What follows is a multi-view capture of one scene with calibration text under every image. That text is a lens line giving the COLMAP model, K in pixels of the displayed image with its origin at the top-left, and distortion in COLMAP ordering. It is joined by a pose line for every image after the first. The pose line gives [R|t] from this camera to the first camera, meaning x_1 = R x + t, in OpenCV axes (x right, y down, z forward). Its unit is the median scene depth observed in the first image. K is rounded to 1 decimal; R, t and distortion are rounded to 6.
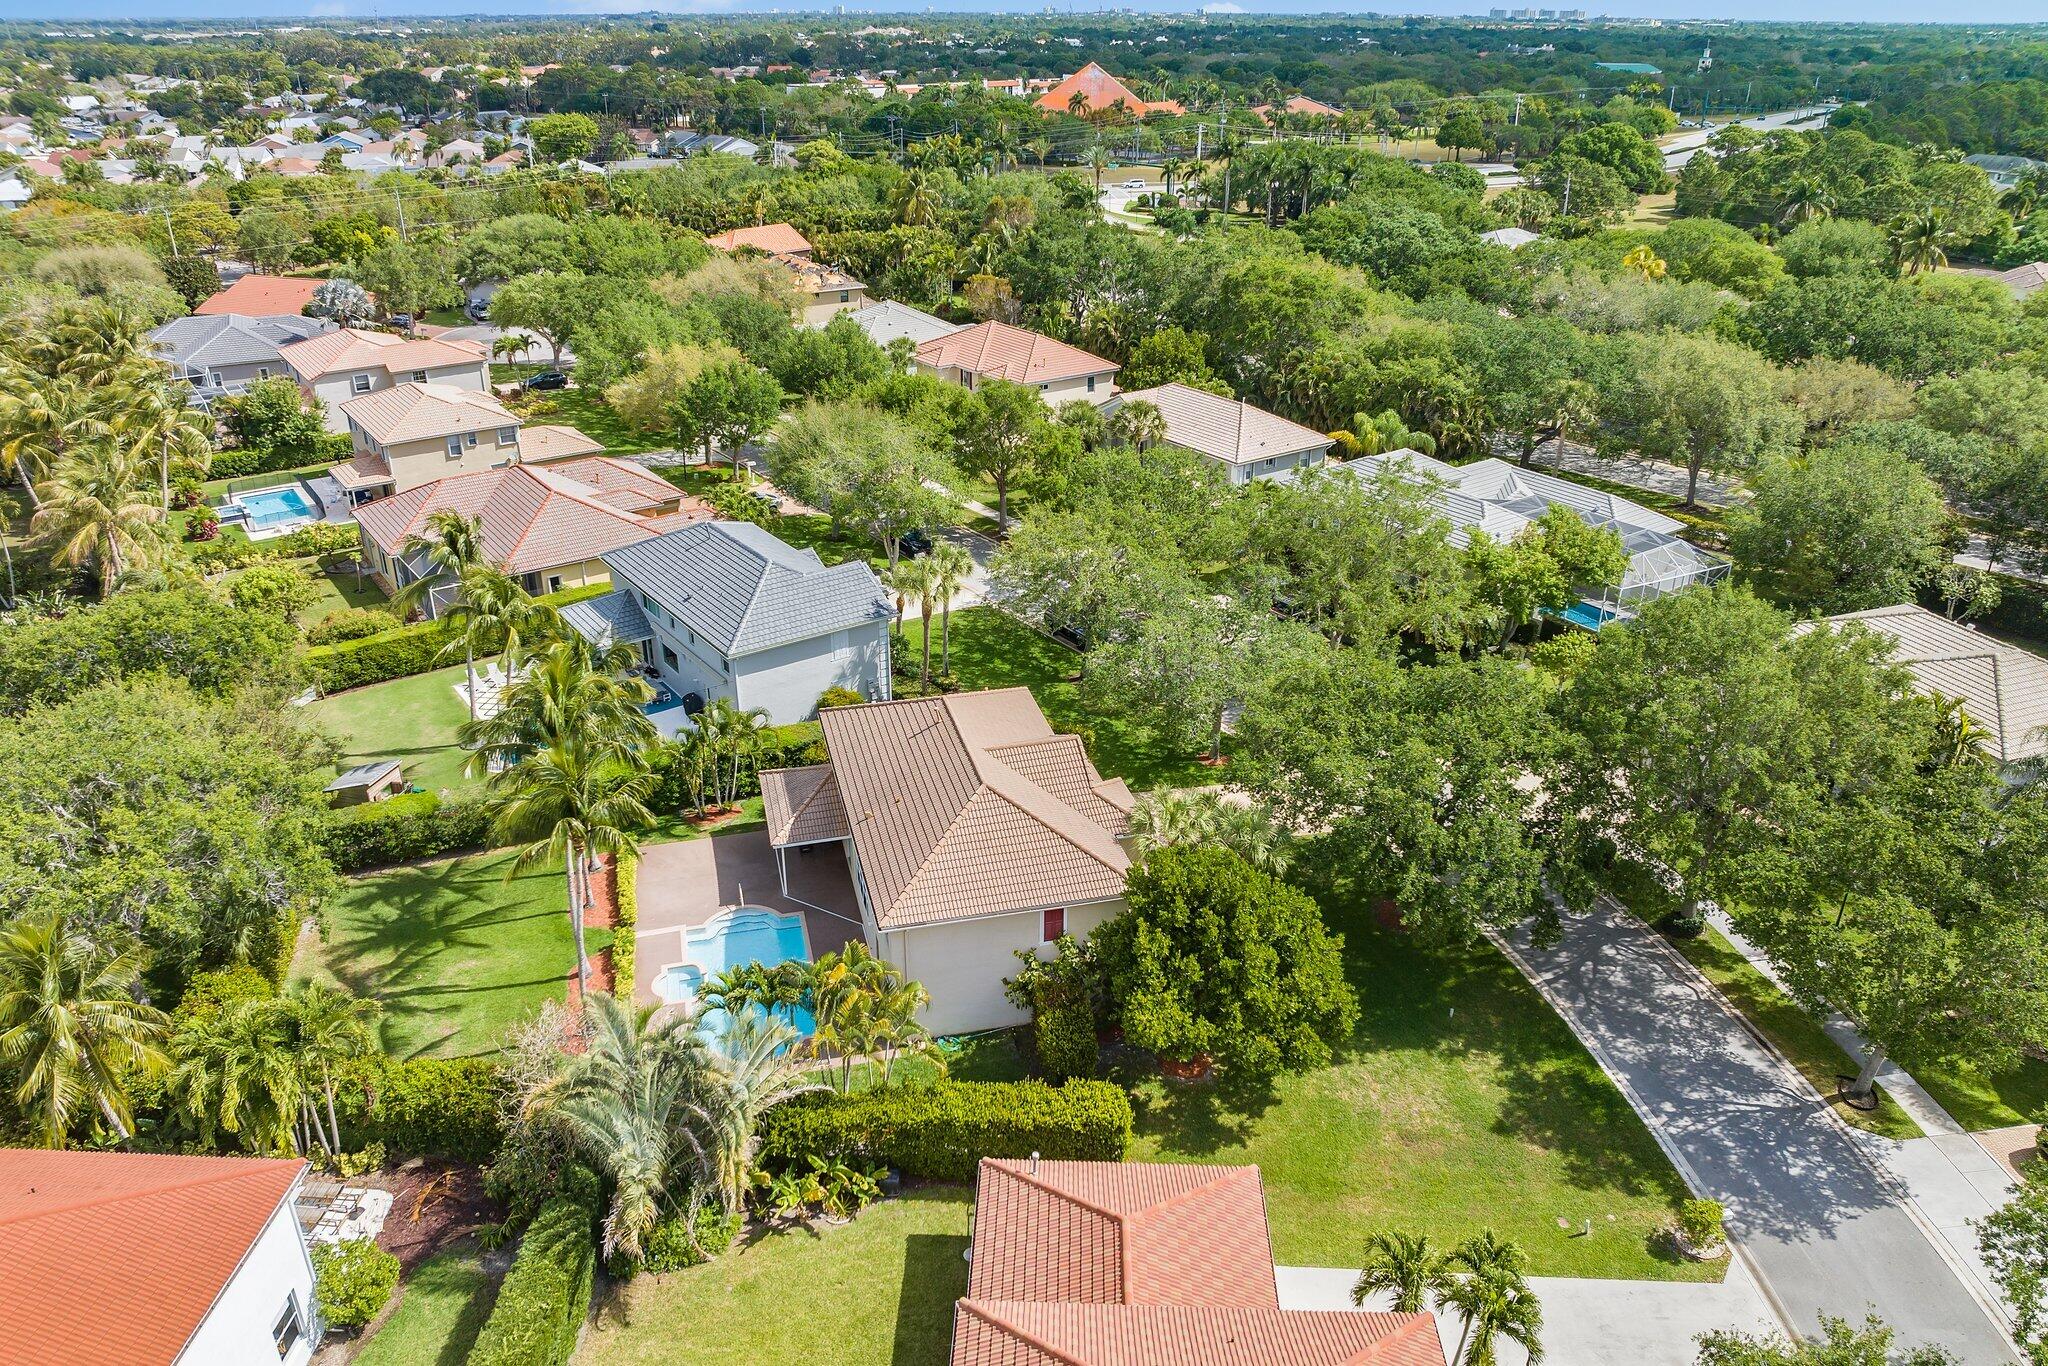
lens RADIAL K [[1448.9, 0, 1024.0], [0, 1448.9, 683.0], [0, 0, 1]] dist [-0.039515, -0.000307]
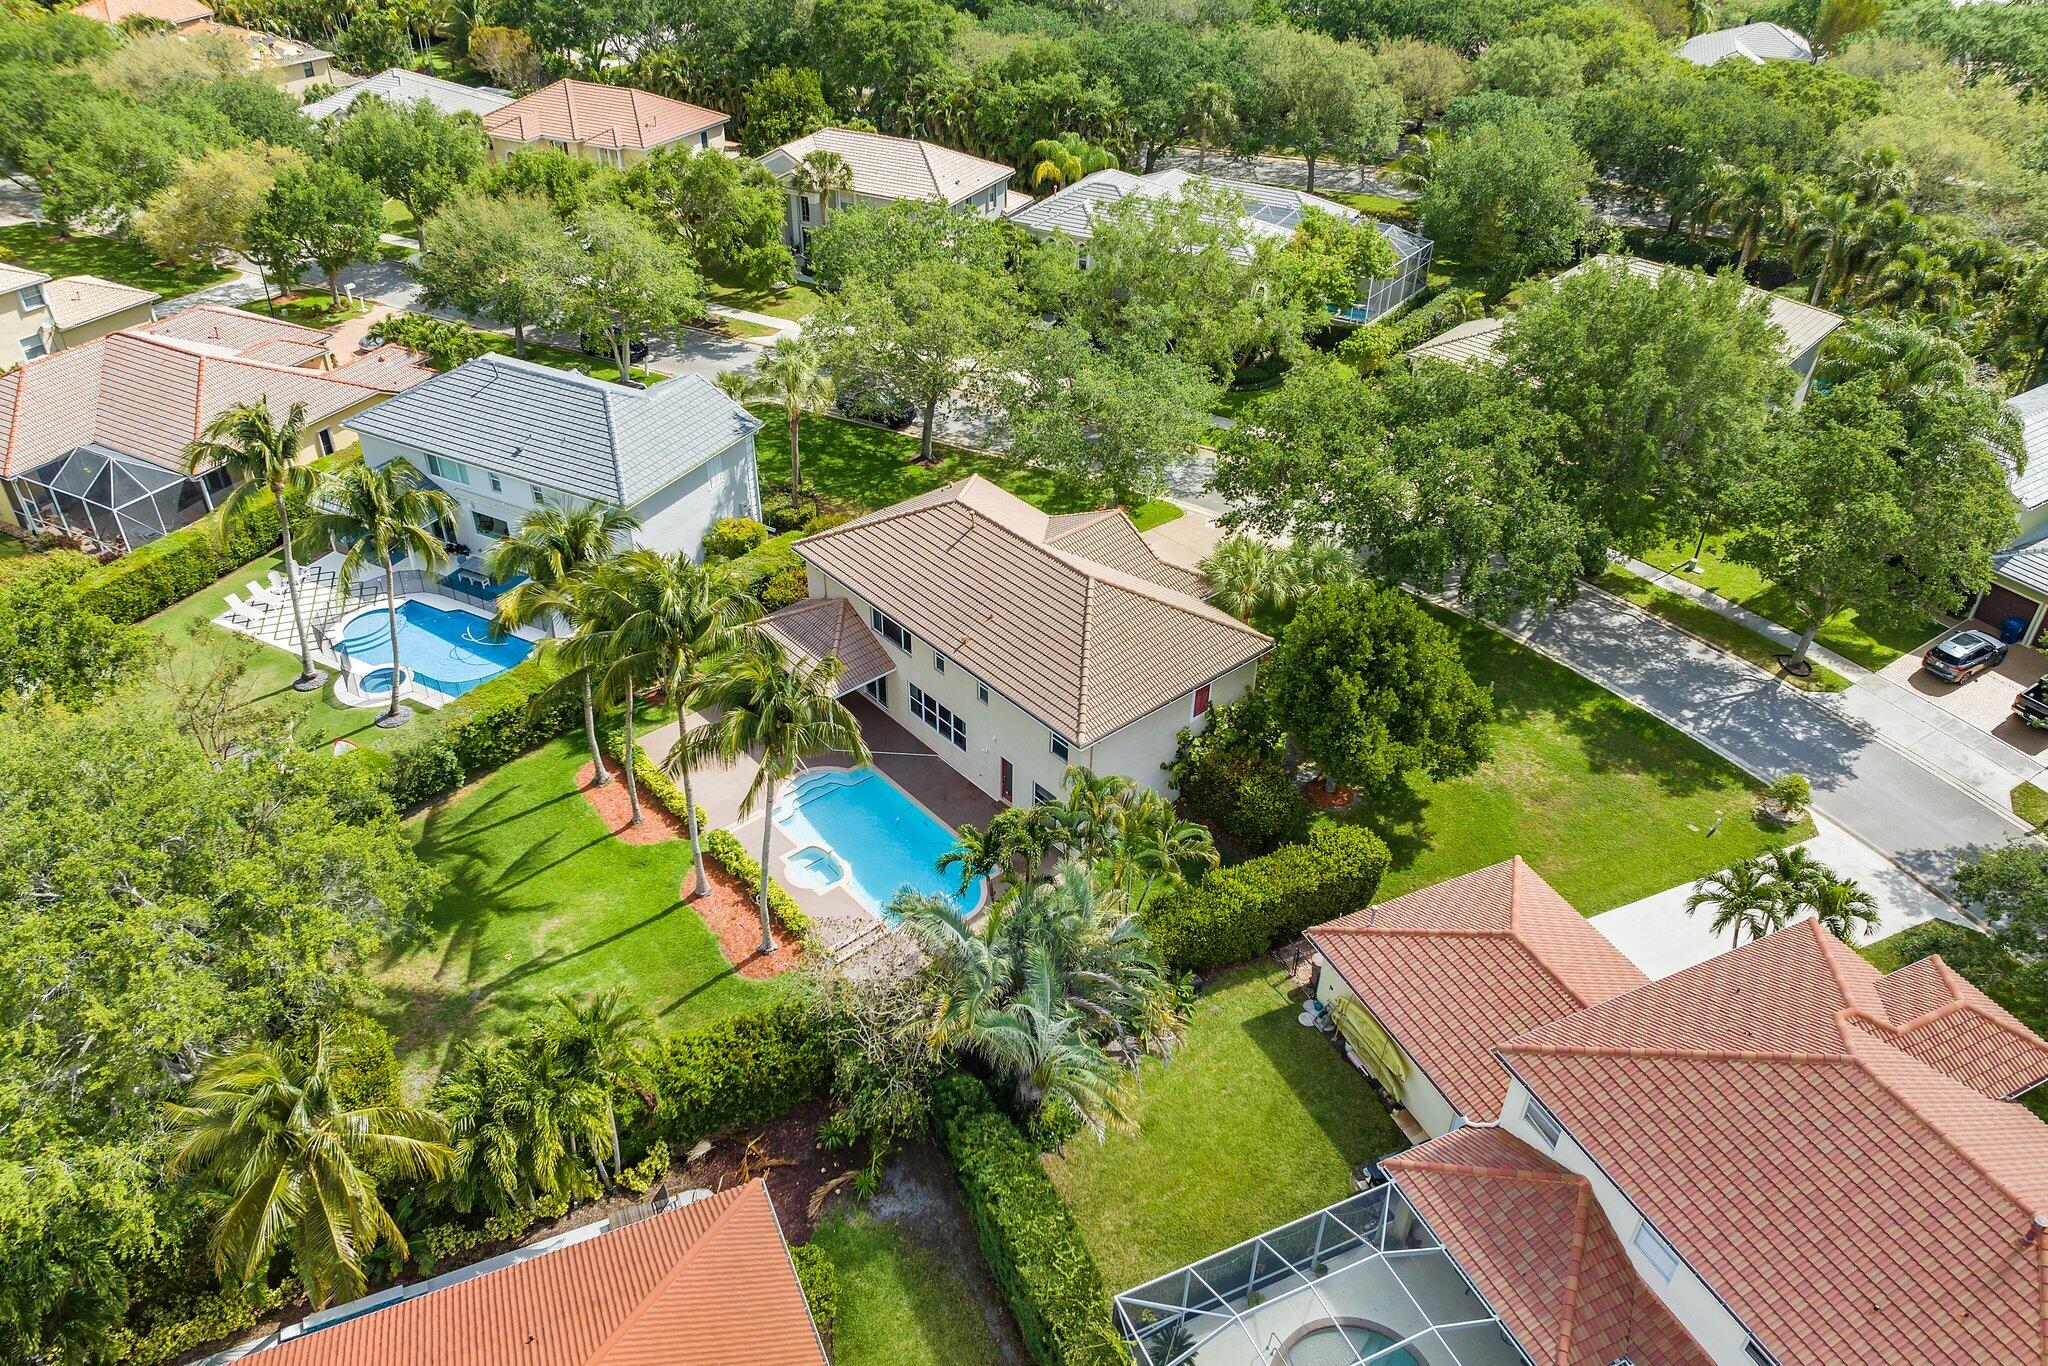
lens RADIAL K [[1448.9, 0, 1024.0], [0, 1448.9, 683.0], [0, 0, 1]] dist [-0.039515, -0.000307]
pose [[0.892988, -0.250683, 0.373805, -0.424224], [0.182865, 0.960969, 0.207602, -0.066392], [-0.411257, -0.117031, 0.903975, 0.141262]]
